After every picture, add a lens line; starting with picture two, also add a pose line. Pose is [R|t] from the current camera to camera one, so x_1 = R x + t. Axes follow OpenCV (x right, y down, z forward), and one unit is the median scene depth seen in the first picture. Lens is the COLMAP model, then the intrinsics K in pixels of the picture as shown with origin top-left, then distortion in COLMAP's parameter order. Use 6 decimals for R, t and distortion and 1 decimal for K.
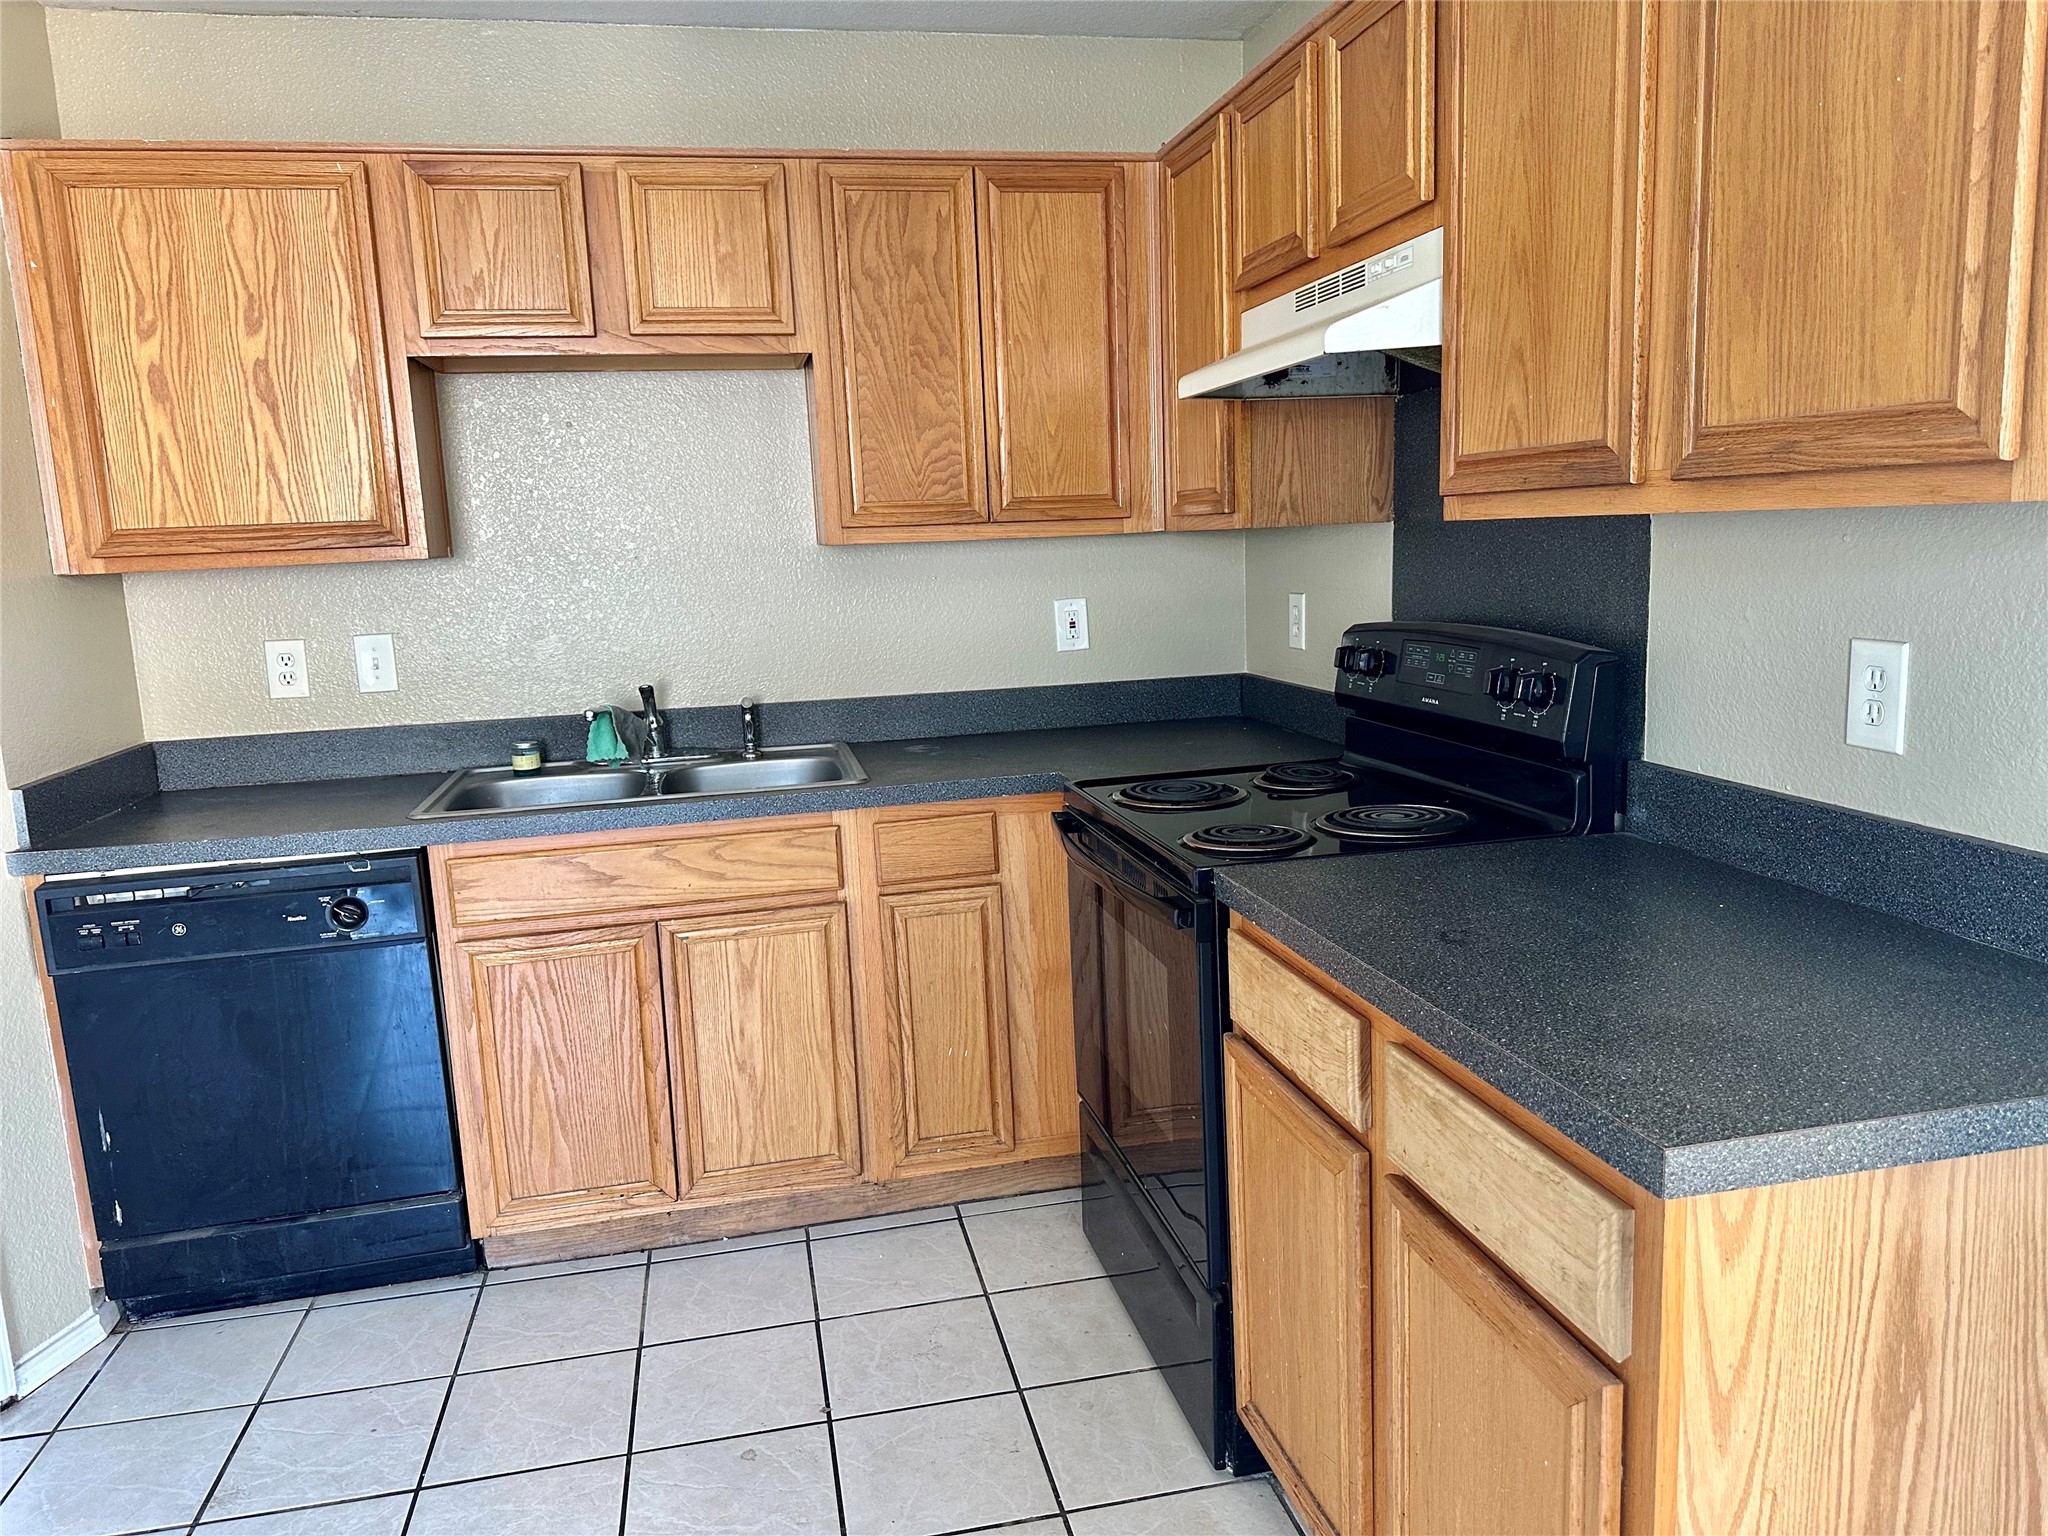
lens RADIAL K [[1428.1, 0, 1025.0], [0, 1428.1, 769.7], [0, 0, 1]] dist [-0.002656, -0.000924]
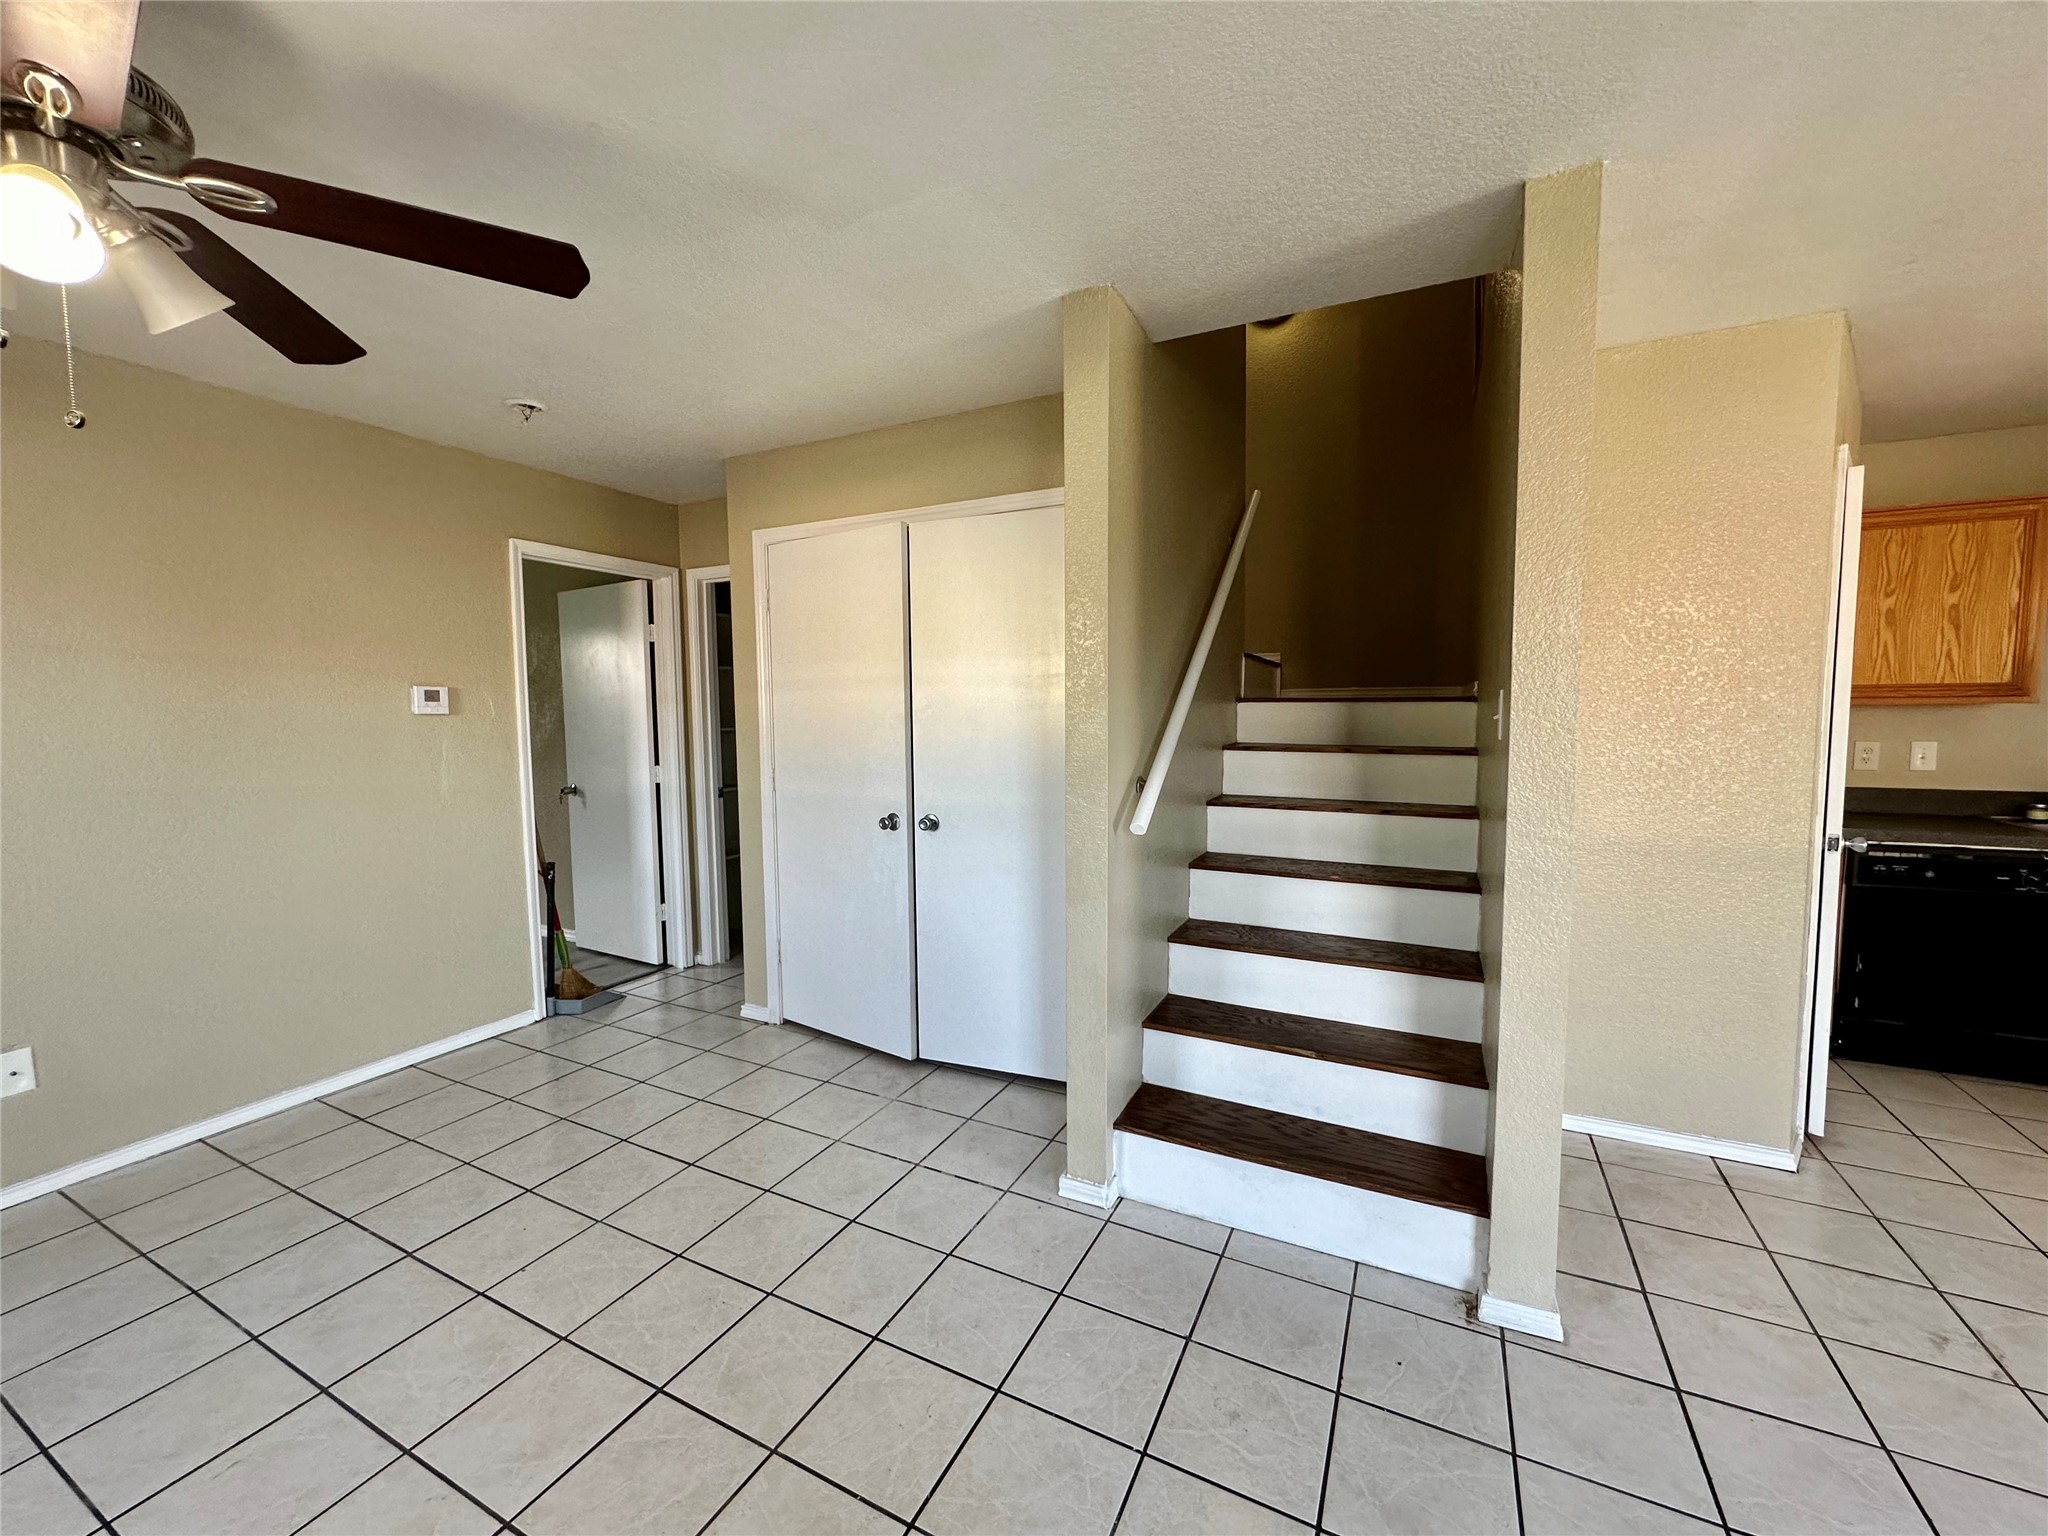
lens RADIAL K [[824.4, 0, 1021.5], [0, 824.4, 766.3], [0, 0, 1]] dist [-0.000181, 0.000010]
pose [[0.773340, 0.081215, -0.628768, -0.814012], [-0.122177, 0.992262, -0.022103, 0.134279], [0.622108, 0.093914, 0.777278, -0.735051]]
